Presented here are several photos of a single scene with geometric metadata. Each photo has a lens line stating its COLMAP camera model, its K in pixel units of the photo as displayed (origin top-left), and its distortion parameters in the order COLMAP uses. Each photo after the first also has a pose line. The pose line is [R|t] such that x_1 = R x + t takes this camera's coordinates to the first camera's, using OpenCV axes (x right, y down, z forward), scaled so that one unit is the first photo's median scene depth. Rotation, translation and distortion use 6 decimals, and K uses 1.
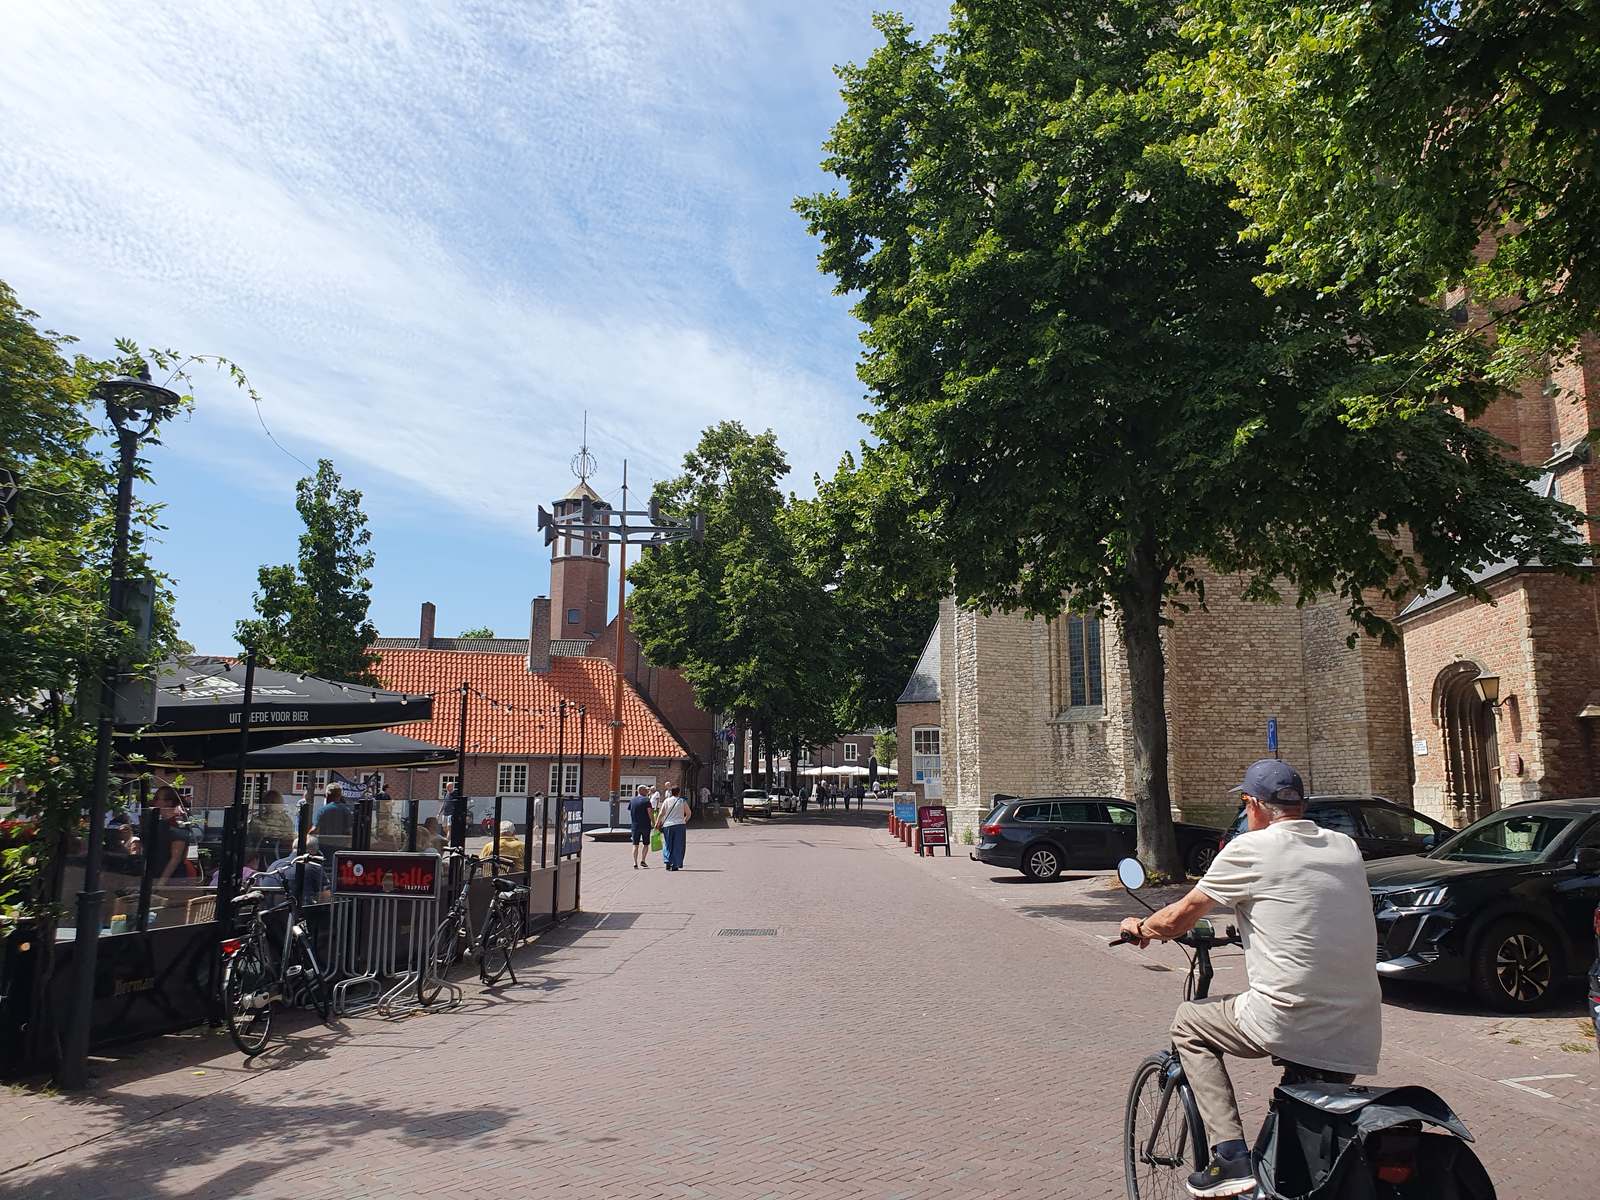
lens RADIAL K [[1218.8, 0, 801.3], [0, 1218.8, 565.9], [0, 0, 1]] dist [-0.001172, 0.010791]
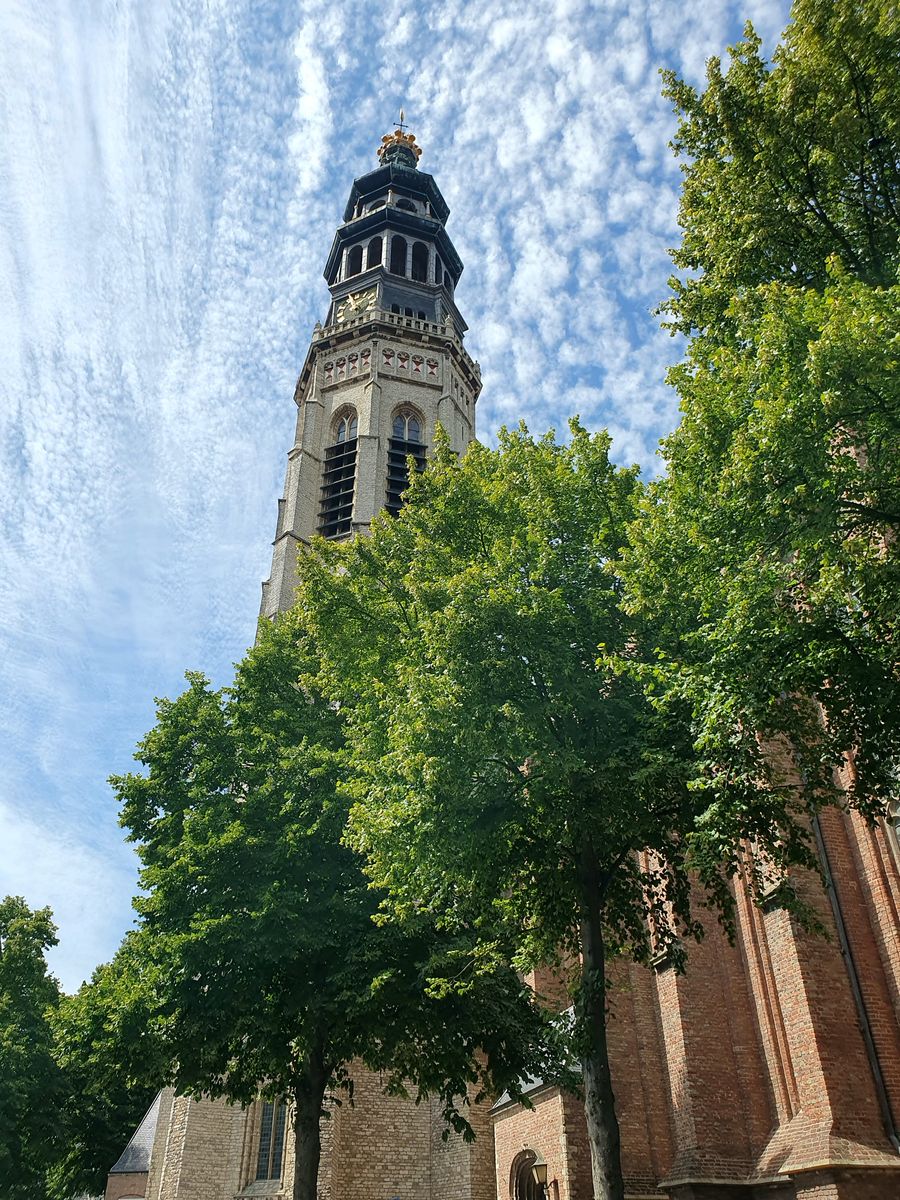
lens RADIAL K [[901.5, 0, 419.6], [0, 901.5, 626.2], [0, 0, 1]] dist [0.056108, -0.001777]
pose [[0.935715, 0.192079, 0.295878, -0.012390], [-0.054800, 0.907724, -0.415974, -0.024394], [-0.348475, 0.373019, 0.859897, -0.113691]]
